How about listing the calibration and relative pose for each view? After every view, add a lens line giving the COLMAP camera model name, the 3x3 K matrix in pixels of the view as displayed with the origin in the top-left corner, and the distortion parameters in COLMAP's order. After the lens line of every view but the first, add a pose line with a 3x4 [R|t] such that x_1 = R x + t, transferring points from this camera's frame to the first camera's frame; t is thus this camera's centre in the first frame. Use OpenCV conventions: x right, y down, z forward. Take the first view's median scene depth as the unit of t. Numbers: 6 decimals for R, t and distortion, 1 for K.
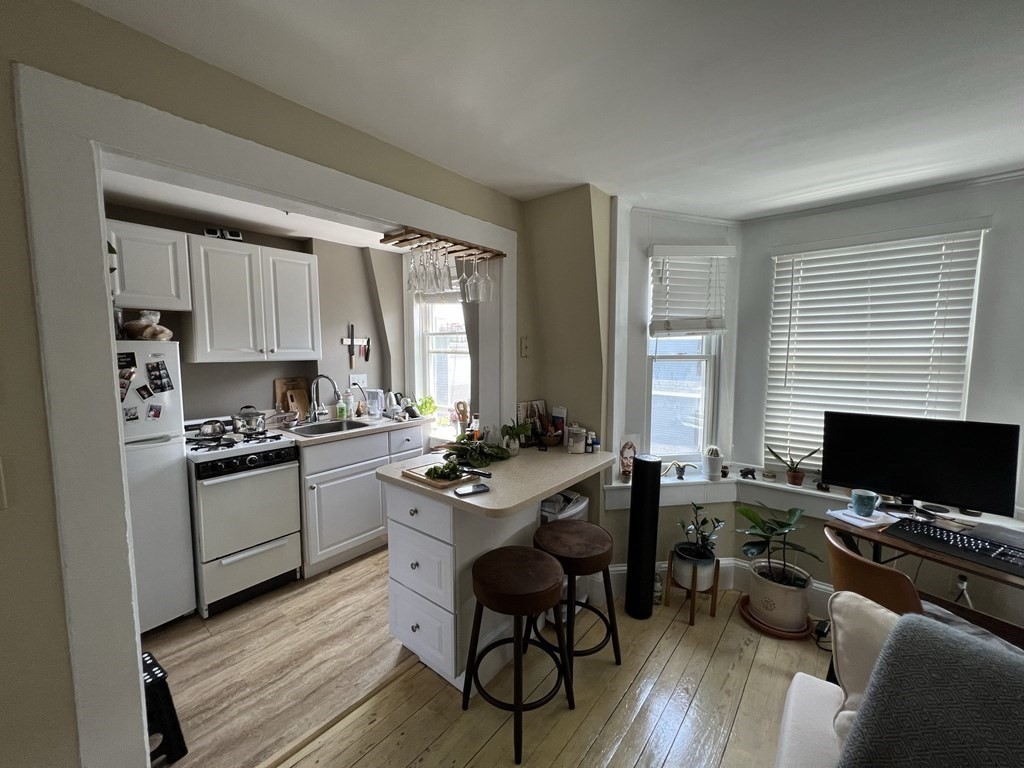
lens RADIAL K [[411.5, 0, 514.5], [0, 411.5, 383.6], [0, 0, 1]] dist [0.012833, -0.000087]
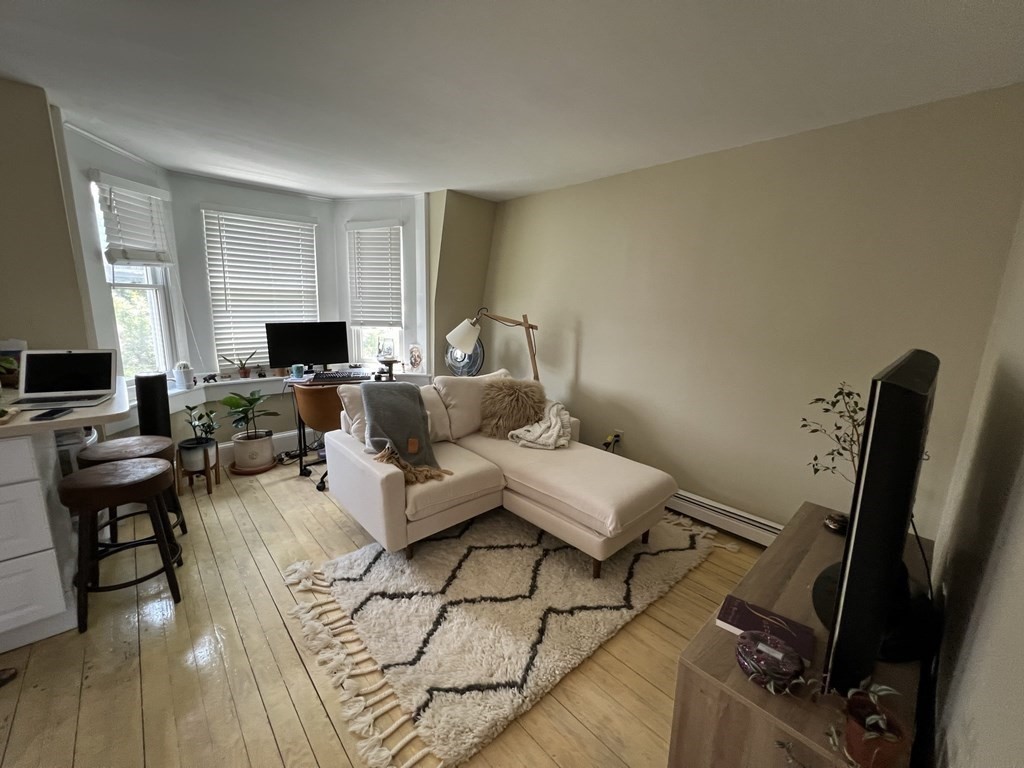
lens RADIAL K [[411.5, 0, 513.8], [0, 411.5, 376.7], [0, 0, 1]] dist [0.012833, -0.000087]
pose [[0.142212, -0.177918, 0.973715, -0.593525], [0.053258, 0.983664, 0.171958, 0.038053], [-0.988402, 0.027403, 0.149364, -0.146032]]
